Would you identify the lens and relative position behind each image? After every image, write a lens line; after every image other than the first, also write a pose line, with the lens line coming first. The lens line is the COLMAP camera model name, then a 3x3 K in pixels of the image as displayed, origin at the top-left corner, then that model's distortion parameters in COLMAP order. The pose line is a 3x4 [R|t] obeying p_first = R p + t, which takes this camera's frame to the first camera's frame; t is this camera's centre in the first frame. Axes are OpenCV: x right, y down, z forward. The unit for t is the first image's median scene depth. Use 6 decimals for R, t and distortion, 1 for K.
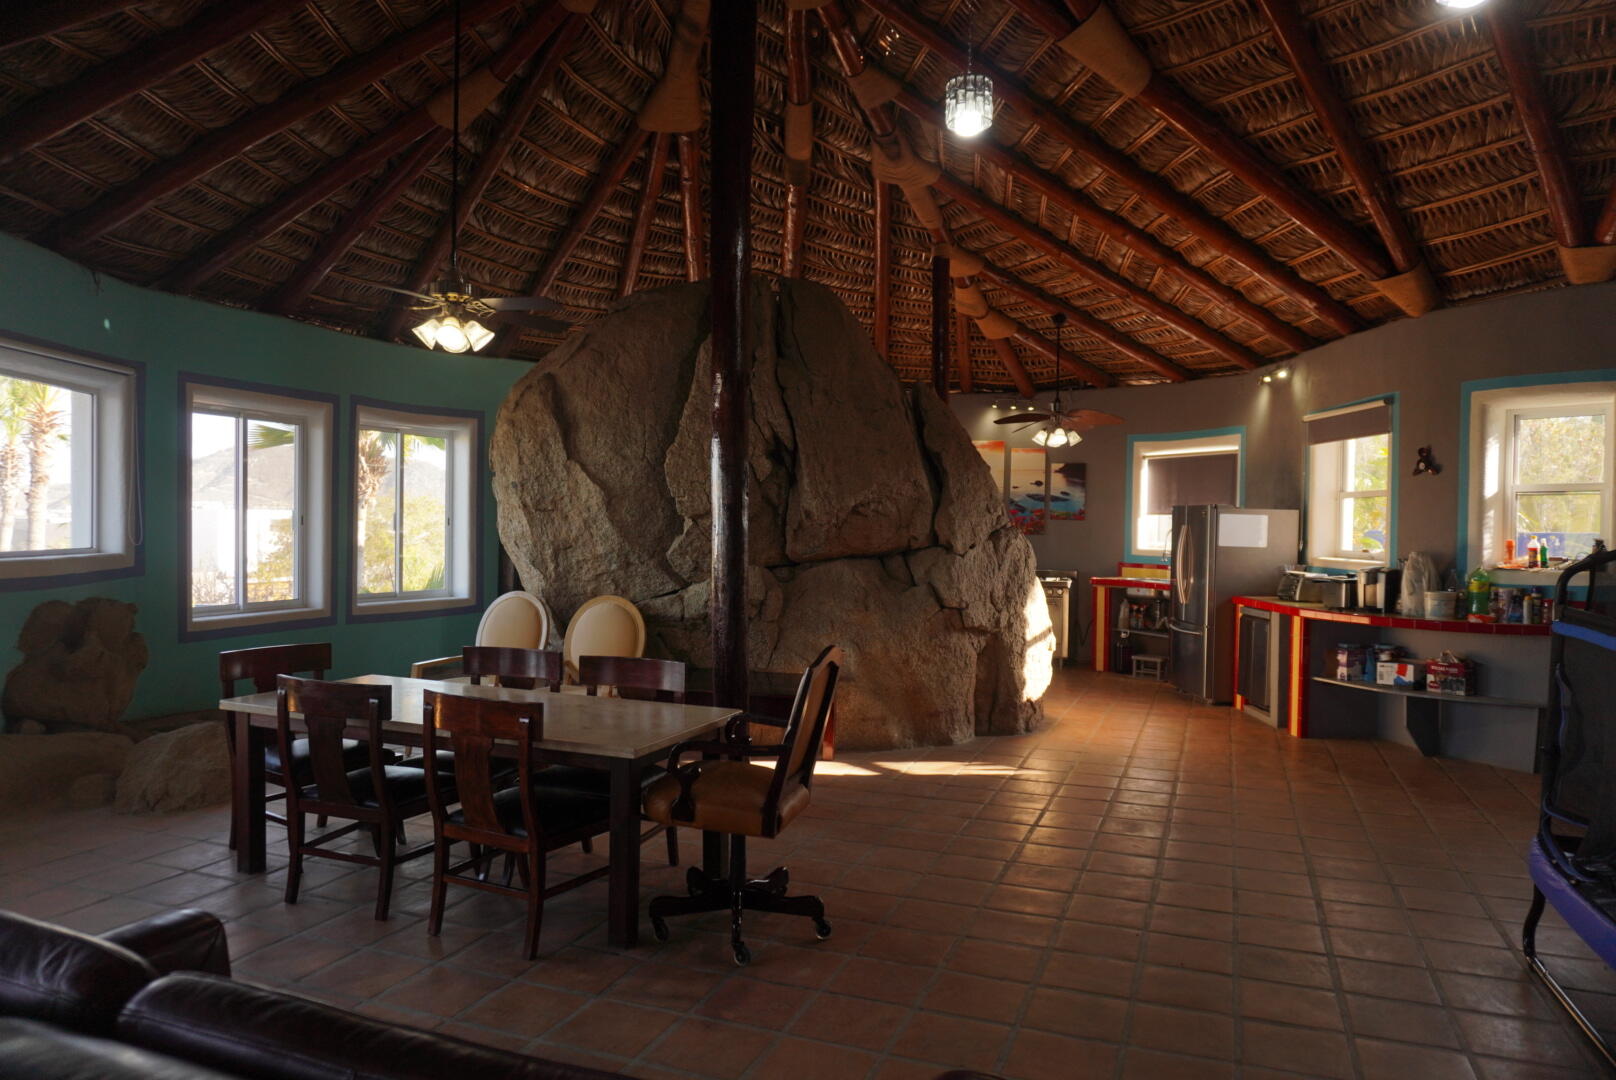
lens RADIAL K [[1086.5, 0, 807.1], [0, 1086.5, 546.0], [0, 0, 1]] dist [-0.040980, 0.035595]
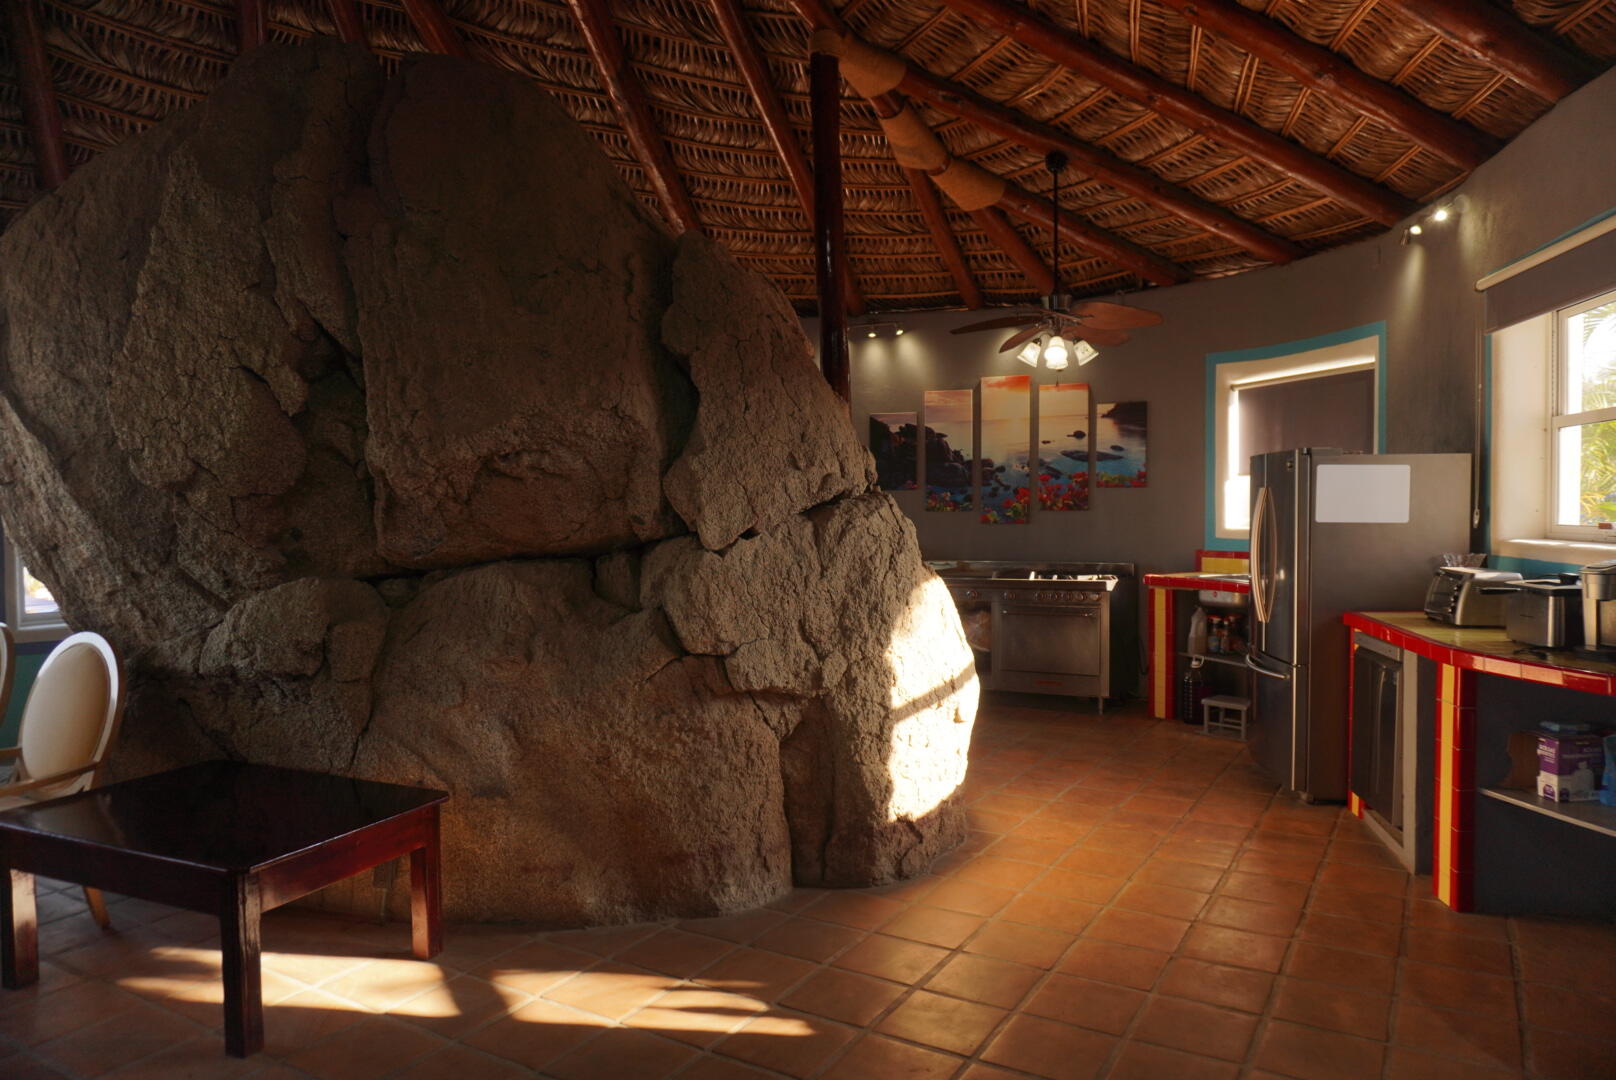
lens RADIAL K [[1086.5, 0, 809.4], [0, 1086.5, 545.8], [0, 0, 1]] dist [-0.040980, 0.035595]
pose [[0.984995, -0.016178, -0.171823, 0.215719], [0.018523, 0.999756, 0.012051, 0.000418], [0.171586, -0.015053, 0.985054, 0.399762]]
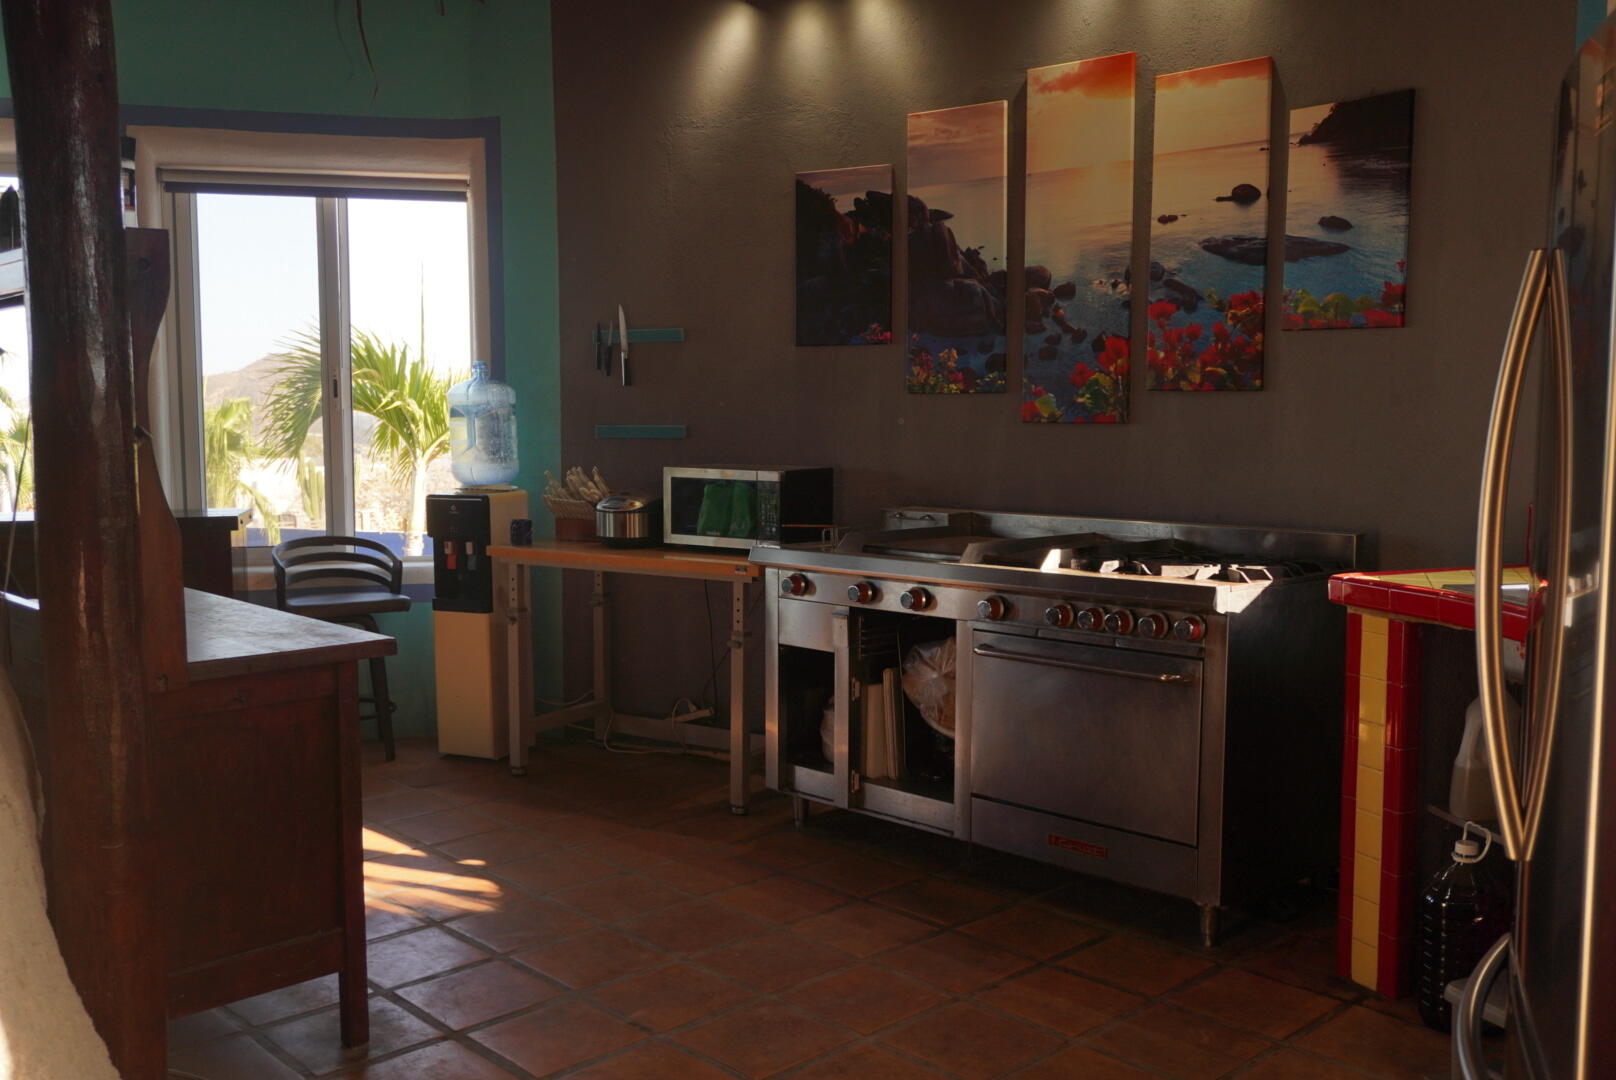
lens RADIAL K [[1442.6, 0, 842.5], [0, 1442.6, 539.4], [0, 0, 1]] dist [0.003205, 0.030388]
pose [[0.911270, 0.022141, -0.411214, 0.358811], [0.006175, 0.997707, 0.067402, 0.001733], [0.411764, -0.063961, 0.909043, 0.842196]]
